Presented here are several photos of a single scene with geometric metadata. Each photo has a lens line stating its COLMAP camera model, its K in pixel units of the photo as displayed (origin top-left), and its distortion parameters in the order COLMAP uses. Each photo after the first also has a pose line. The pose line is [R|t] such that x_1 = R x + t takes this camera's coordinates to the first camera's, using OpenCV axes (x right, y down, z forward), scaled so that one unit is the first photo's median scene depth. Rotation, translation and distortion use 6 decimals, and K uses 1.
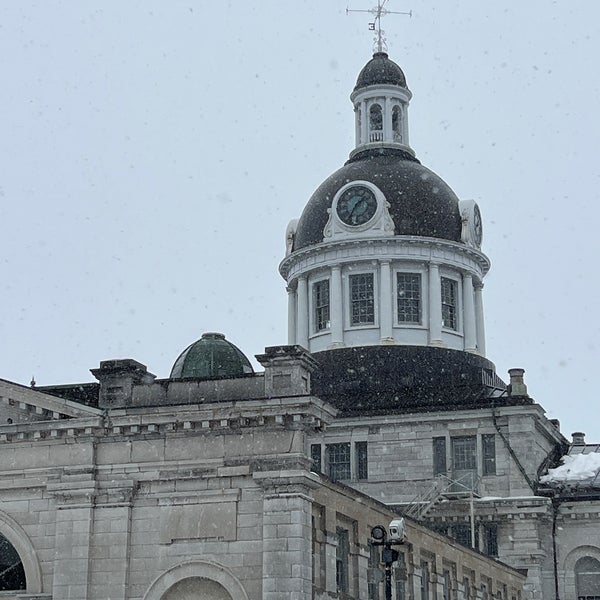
lens RADIAL K [[1485.5, 0, 300.0], [0, 1485.5, 300.0], [0, 0, 1]] dist [0.217982, -0.121572]
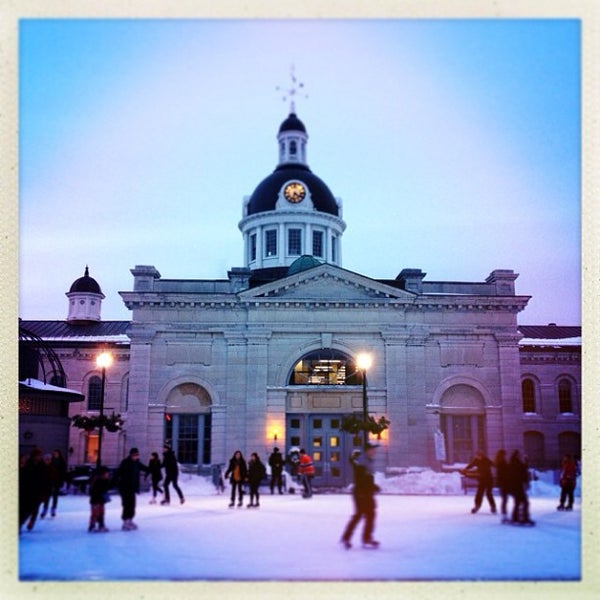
lens RADIAL K [[757.6, 0, 299.1], [0, 757.6, 284.8], [0, 0, 1]] dist [0.225907, -0.901707]
pose [[0.937471, 0.080519, 0.338622, -0.281312], [-0.098316, 0.994514, 0.035708, 0.019210], [-0.333890, -0.066767, 0.940245, 0.065262]]
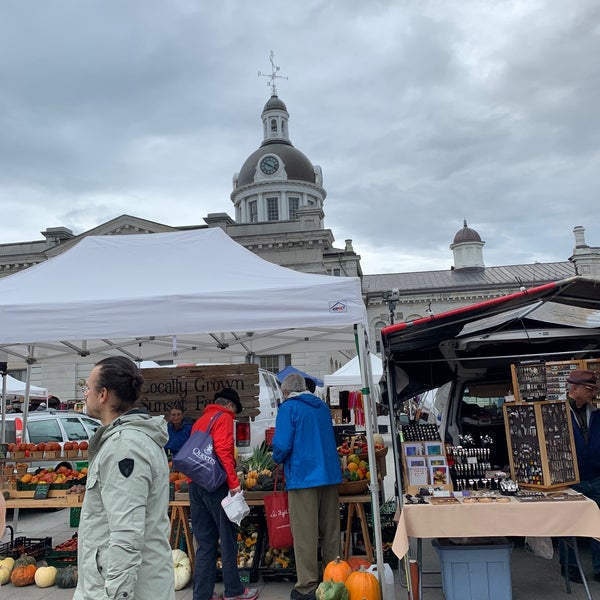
lens RADIAL K [[608.7, 0, 300.0], [0, 608.7, 300.0], [0, 0, 1]] dist [0.088208, -0.002844]
pose [[0.984911, -0.014296, 0.172468, -0.074222], [-0.005470, 0.993512, 0.113593, 0.029471], [-0.172973, -0.112823, 0.978443, 0.103979]]
